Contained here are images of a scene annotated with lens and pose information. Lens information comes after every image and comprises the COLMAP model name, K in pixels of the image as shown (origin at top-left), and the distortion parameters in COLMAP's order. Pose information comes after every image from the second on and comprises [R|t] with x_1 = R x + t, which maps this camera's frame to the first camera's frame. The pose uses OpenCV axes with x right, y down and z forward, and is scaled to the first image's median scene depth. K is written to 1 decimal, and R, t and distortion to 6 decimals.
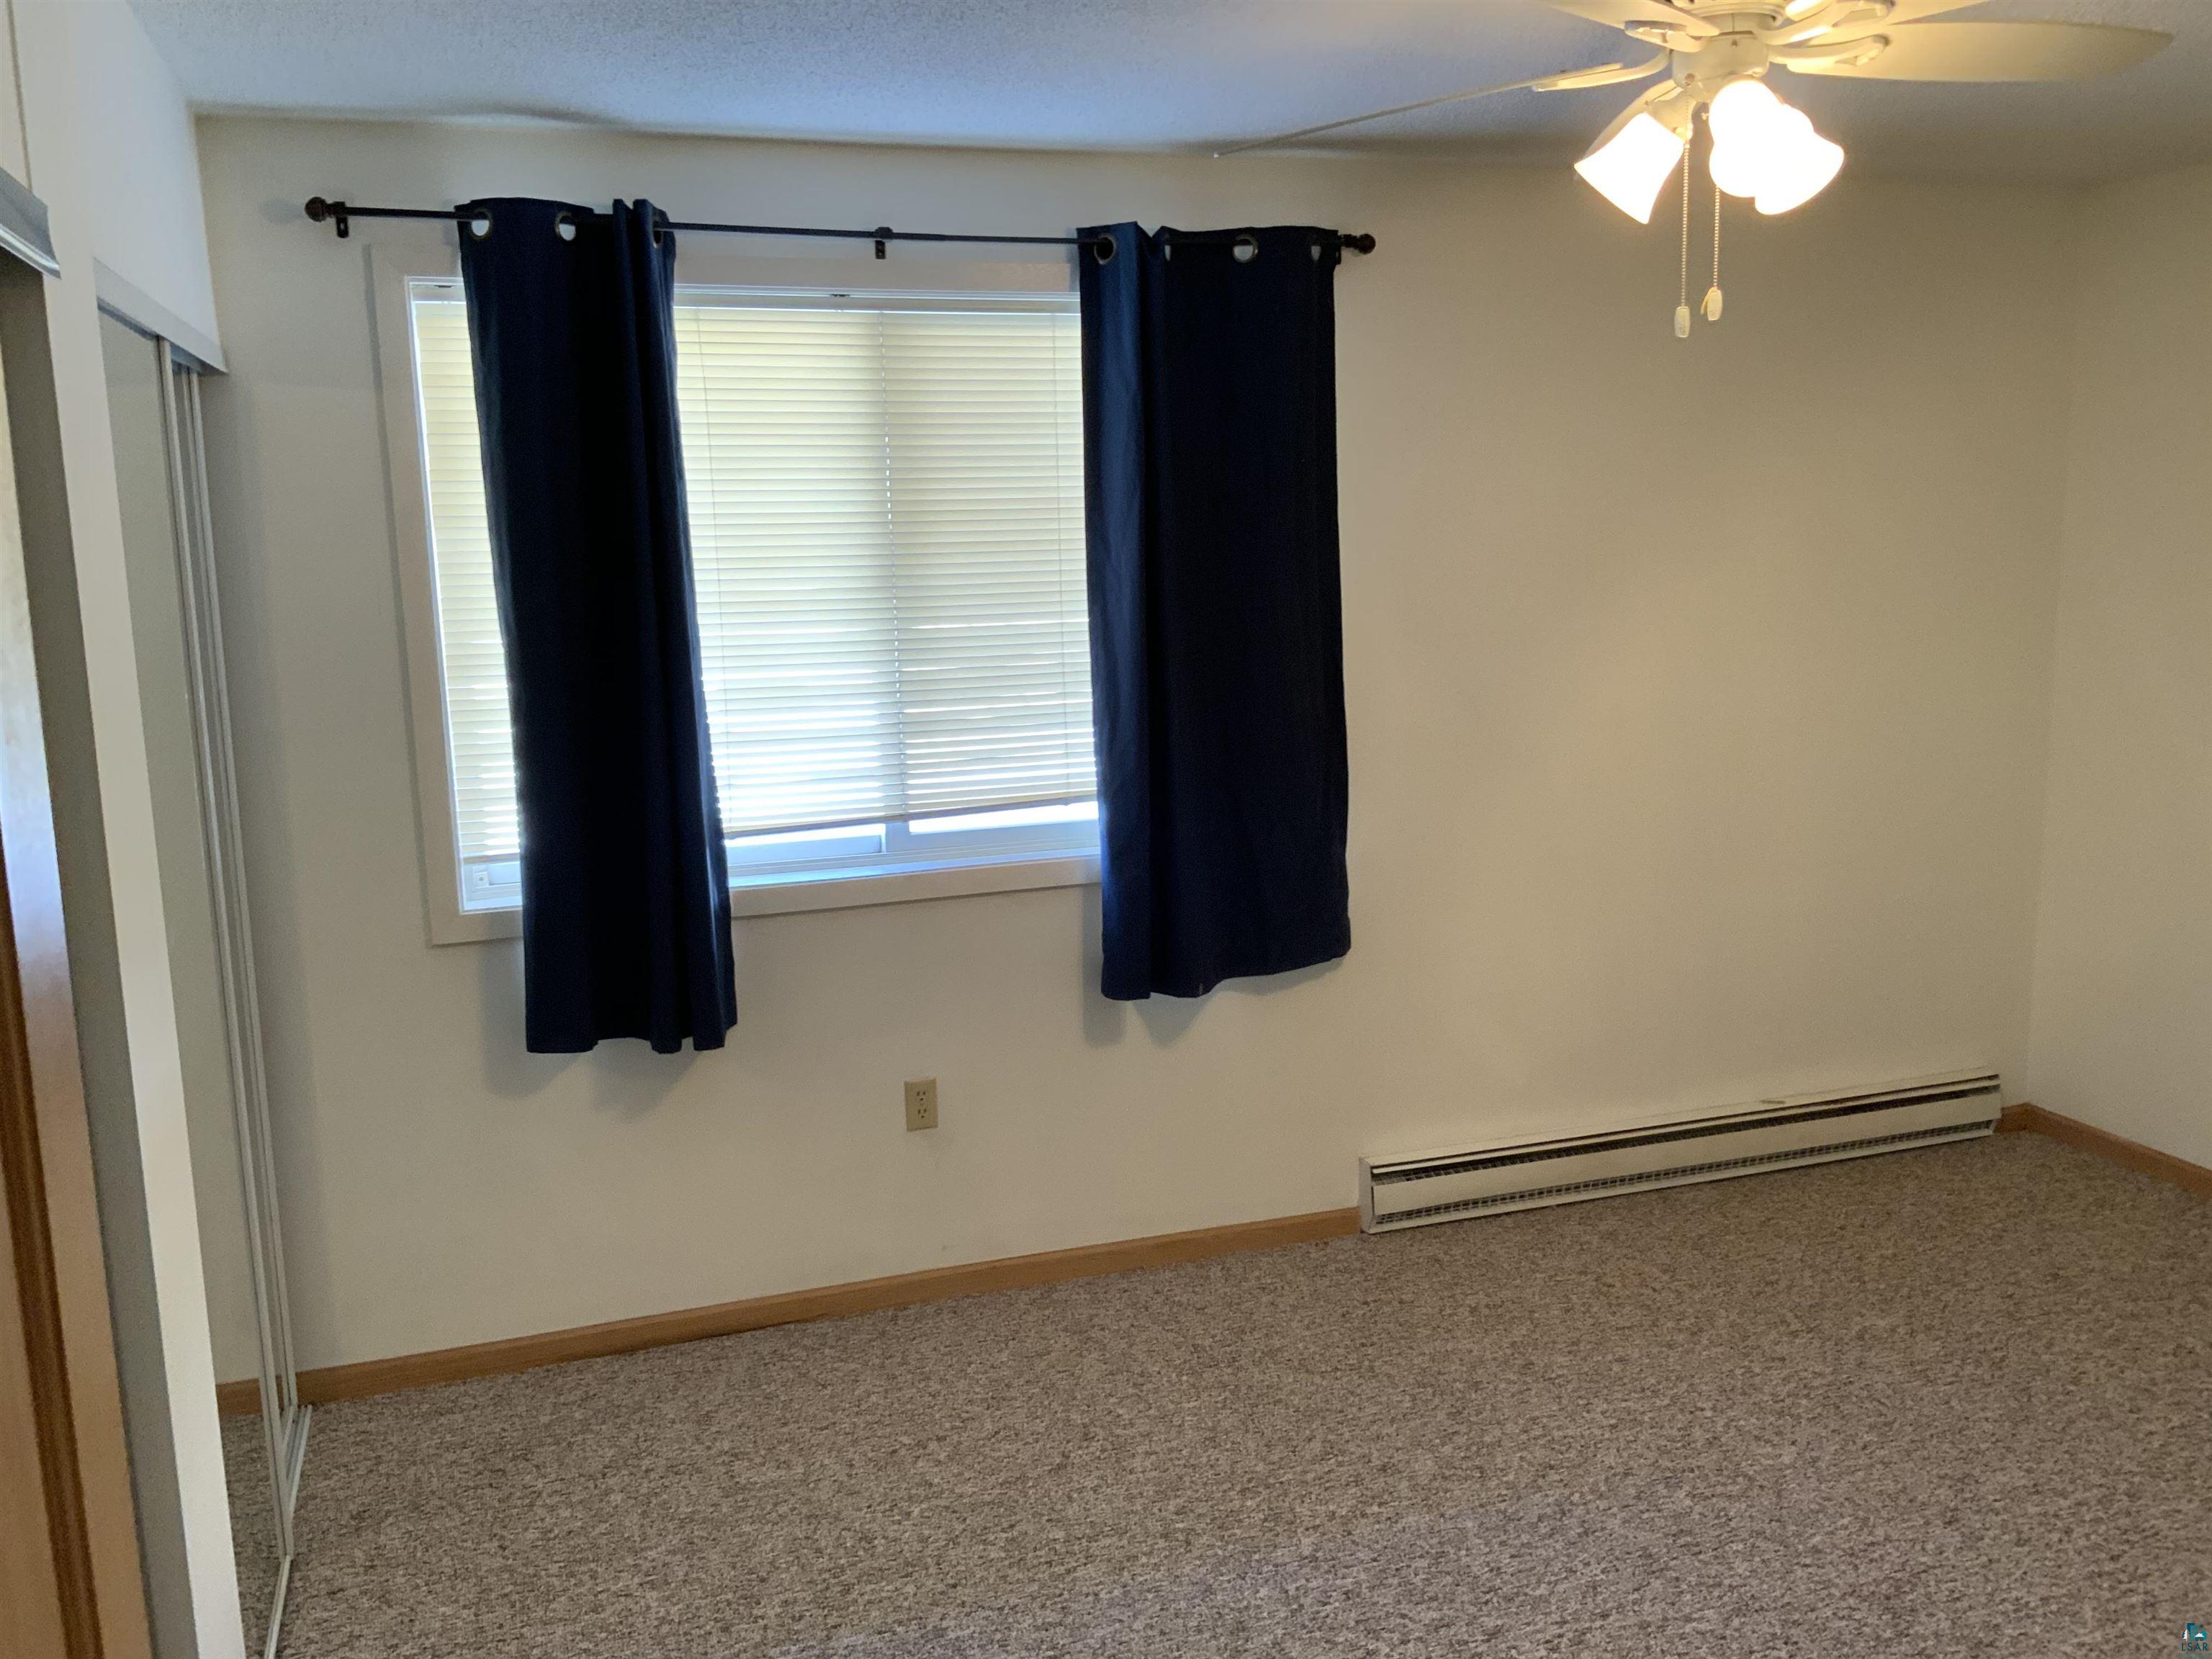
lens RADIAL K [[1897.5, 0, 1106.0], [0, 1897.5, 829.5], [0, 0, 1]] dist [0.133362, -0.316657]
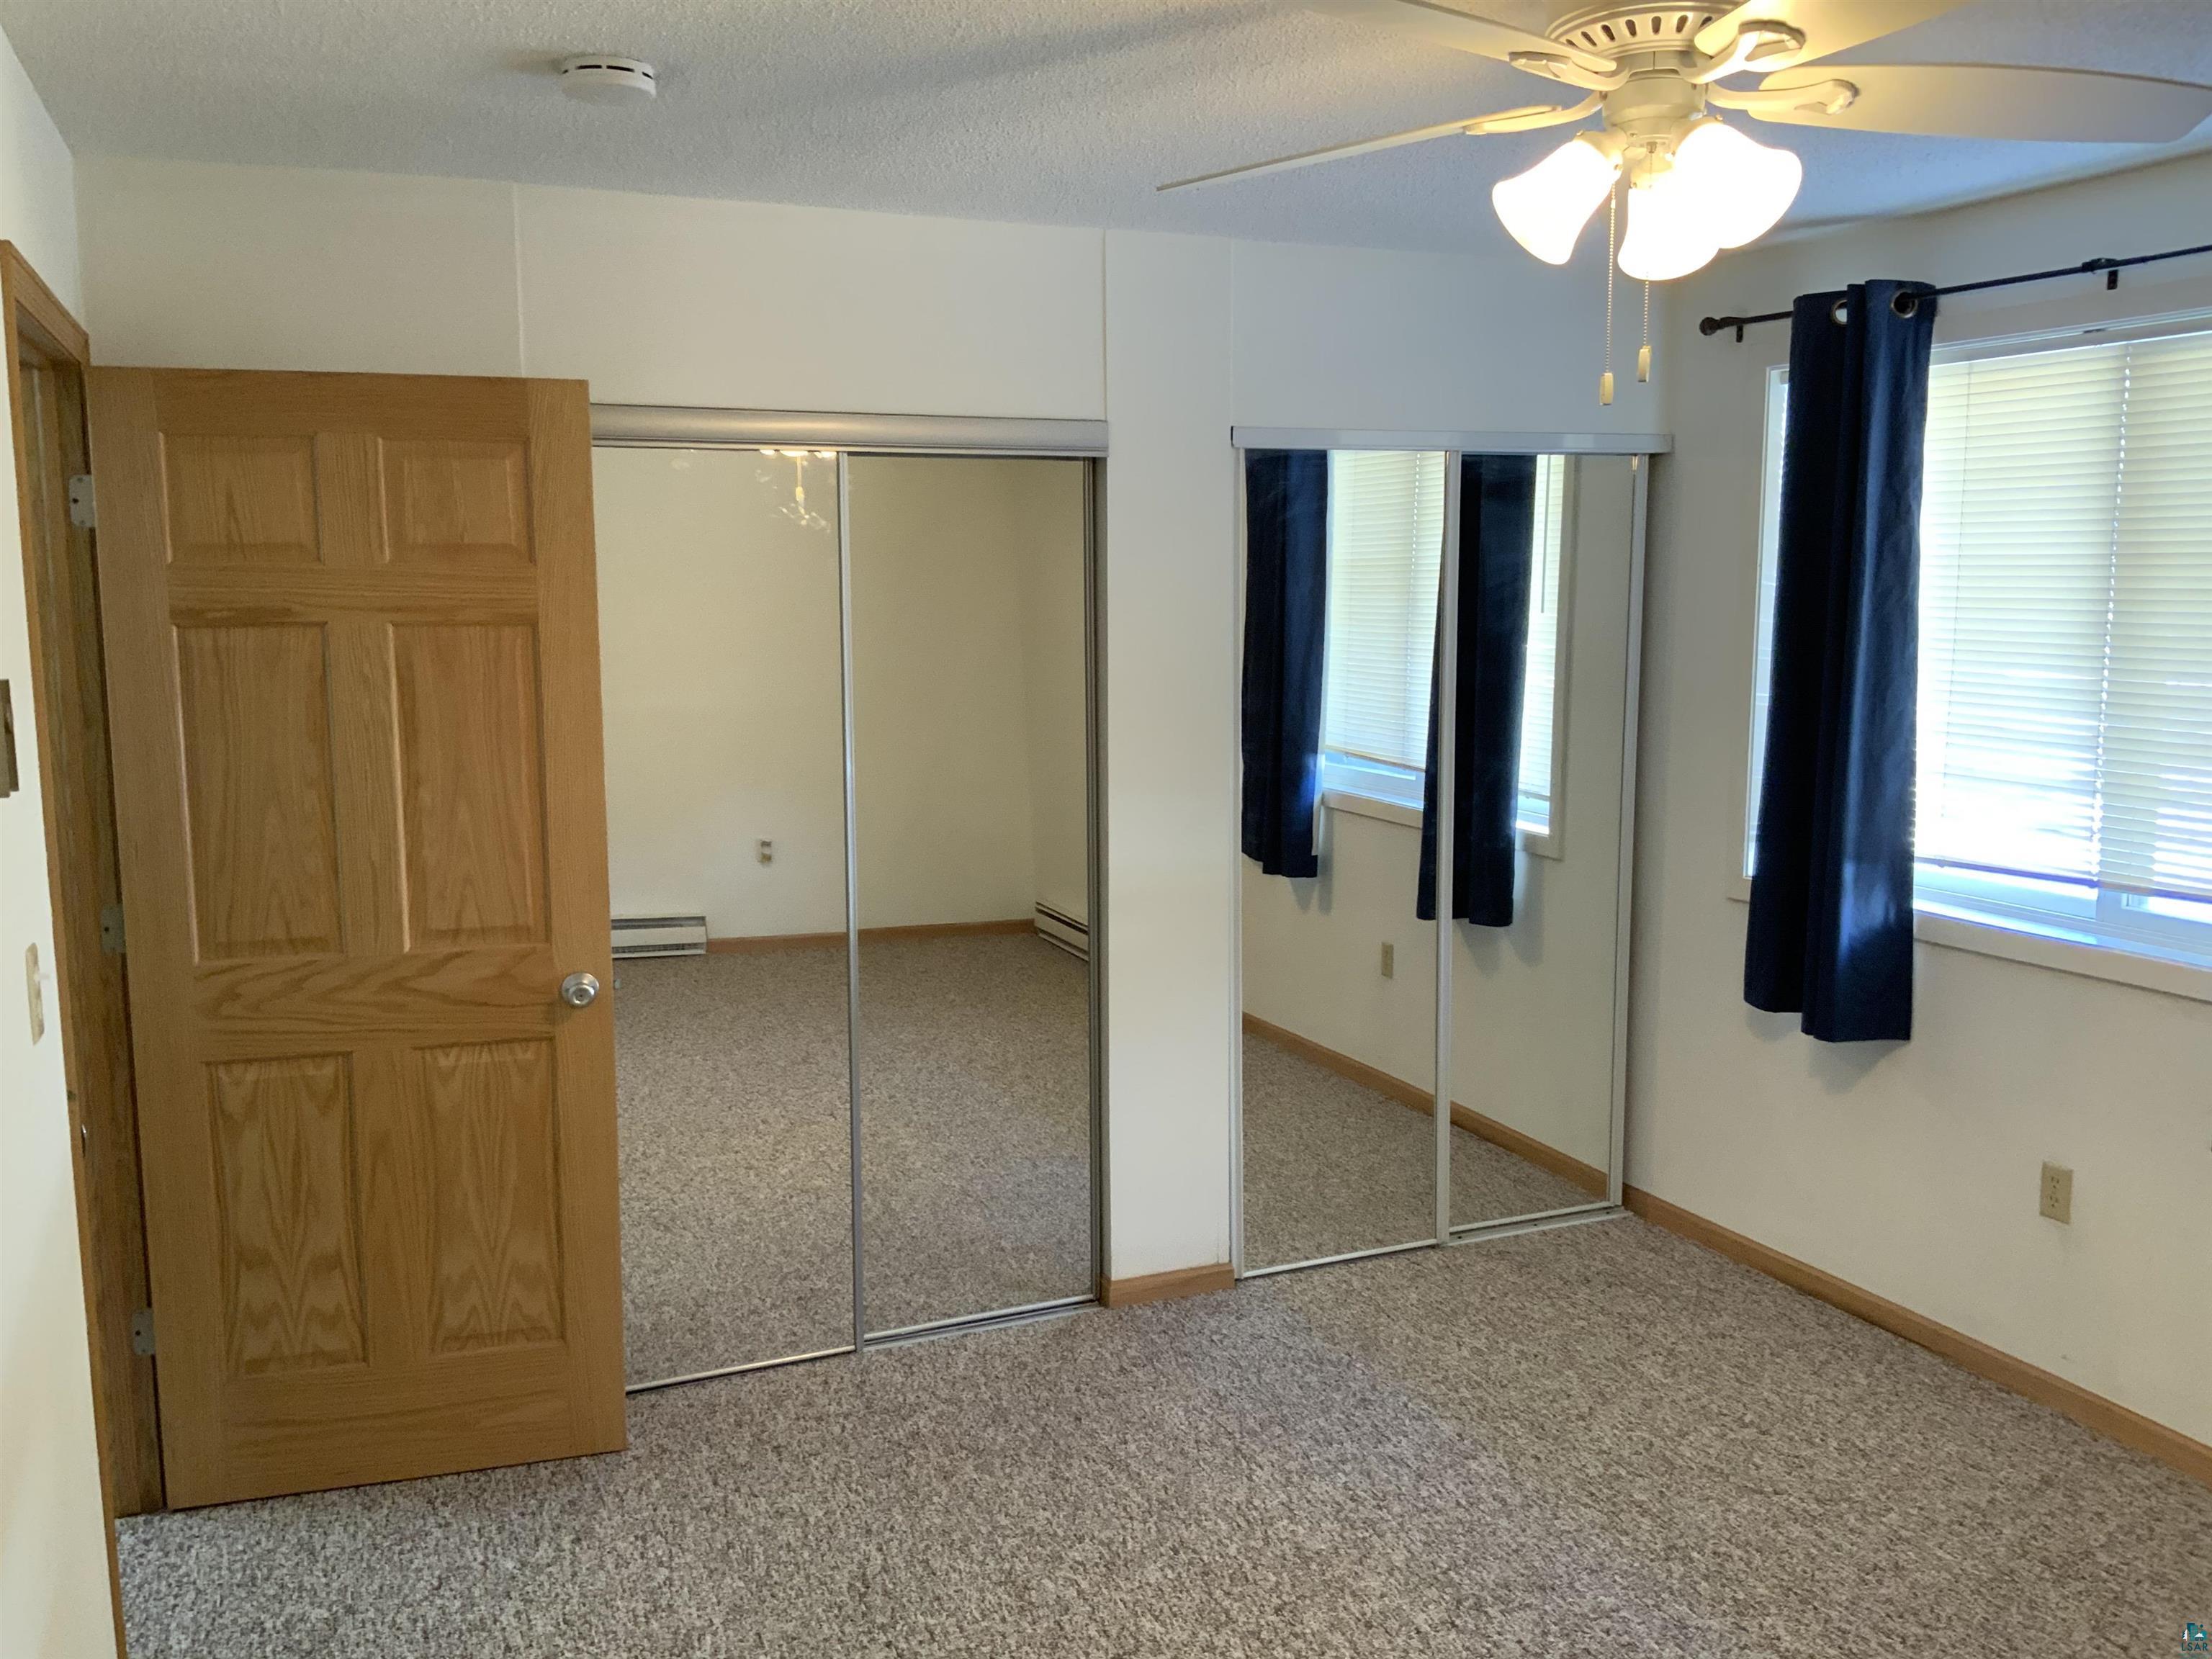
lens RADIAL K [[1840.5, 0, 1106.0], [0, 1840.5, 829.5], [0, 0, 1]] dist [0.110768, -0.150515]
pose [[0.076165, 0.155077, -0.984962, 0.785826], [-0.170791, 0.975261, 0.140343, -0.081541], [0.982359, 0.157533, 0.100767, 0.453356]]
